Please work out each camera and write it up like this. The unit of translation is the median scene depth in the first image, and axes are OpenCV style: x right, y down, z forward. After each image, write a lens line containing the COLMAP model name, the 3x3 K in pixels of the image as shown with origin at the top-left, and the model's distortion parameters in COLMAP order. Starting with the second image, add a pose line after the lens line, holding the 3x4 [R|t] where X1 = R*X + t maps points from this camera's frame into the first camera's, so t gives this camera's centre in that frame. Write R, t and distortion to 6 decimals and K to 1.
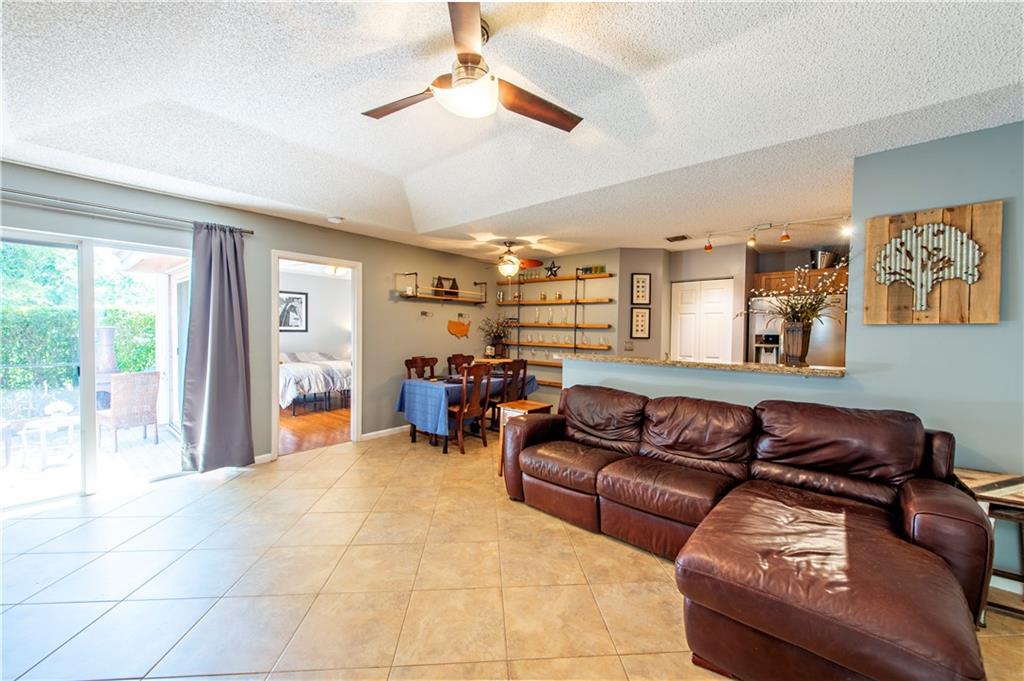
lens RADIAL K [[400.3, 0, 511.1], [0, 400.3, 342.1], [0, 0, 1]] dist [0.003668, -0.000885]
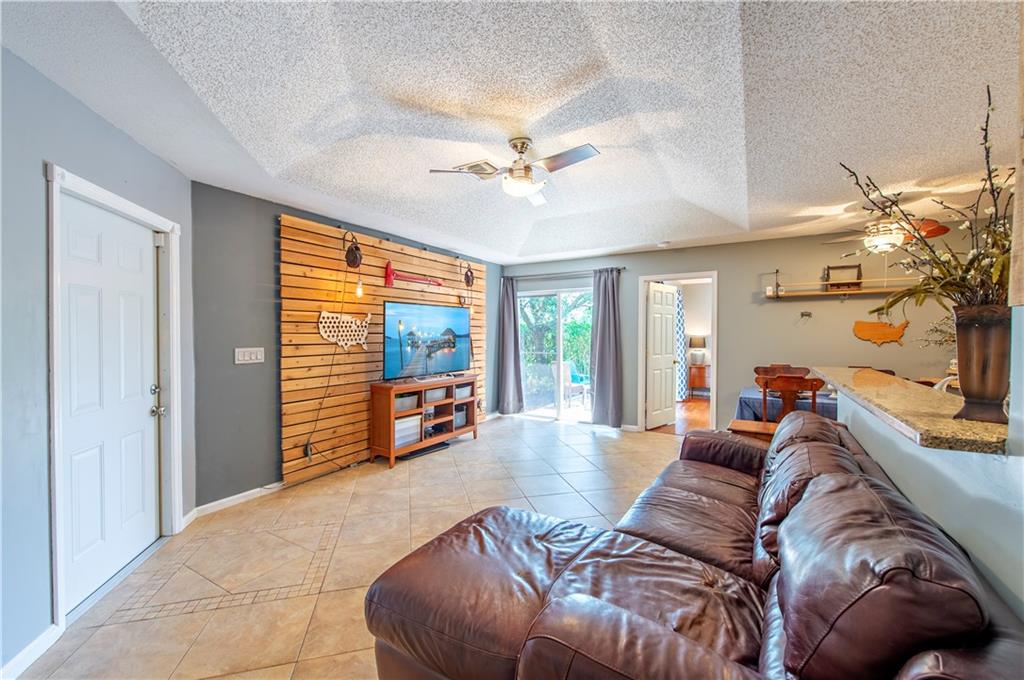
lens RADIAL K [[406.6, 0, 509.2], [0, 406.6, 339.9], [0, 0, 1]] dist [0.000517, 0.000014]
pose [[0.163319, 0.007764, -0.986543, 0.694453], [-0.022635, 0.999735, 0.004121, -0.010323], [0.986314, 0.021657, 0.163452, 0.339287]]
